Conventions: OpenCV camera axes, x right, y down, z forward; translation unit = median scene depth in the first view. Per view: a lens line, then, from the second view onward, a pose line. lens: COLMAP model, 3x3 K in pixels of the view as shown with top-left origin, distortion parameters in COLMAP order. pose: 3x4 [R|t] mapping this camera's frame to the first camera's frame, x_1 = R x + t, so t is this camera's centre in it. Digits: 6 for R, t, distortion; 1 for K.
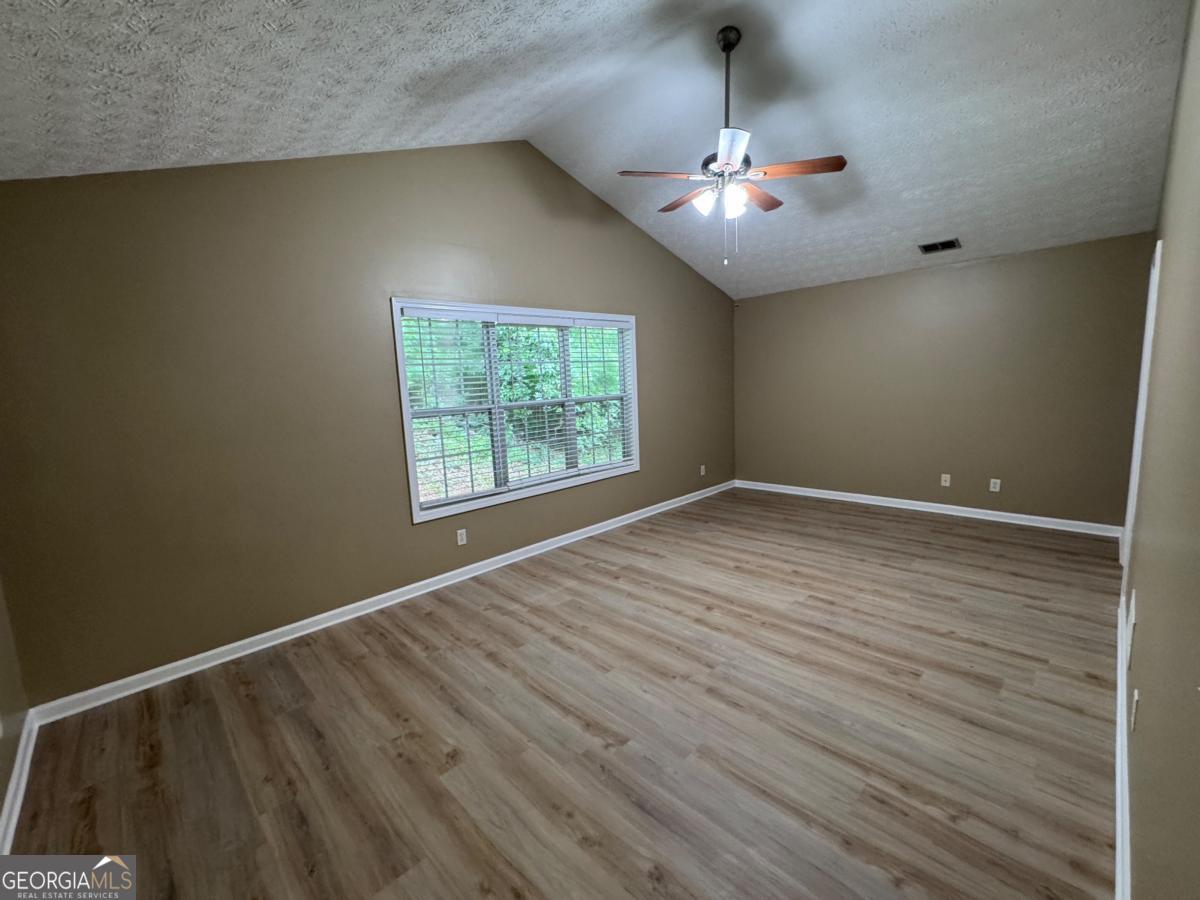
lens RADIAL K [[487.6, 0, 604.8], [0, 487.6, 443.6], [0, 0, 1]] dist [0.001143, 0.001778]
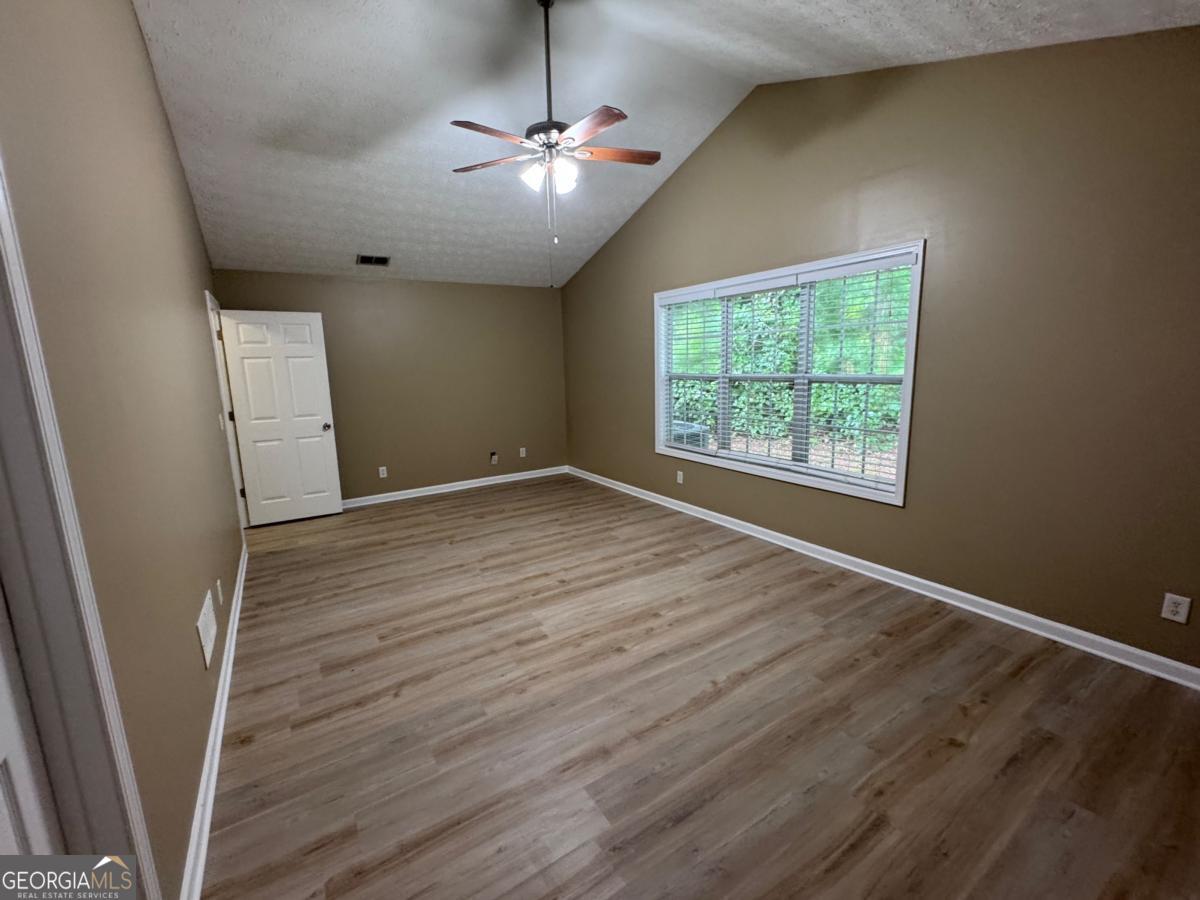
lens RADIAL K [[487.6, 0, 597.8], [0, 487.6, 442.9], [0, 0, 1]] dist [0.001143, 0.001778]
pose [[-0.177180, 0.212487, -0.960967, 1.100450], [-0.096613, 0.967944, 0.231843, -0.194415], [0.979425, 0.133920, -0.150971, 1.143515]]
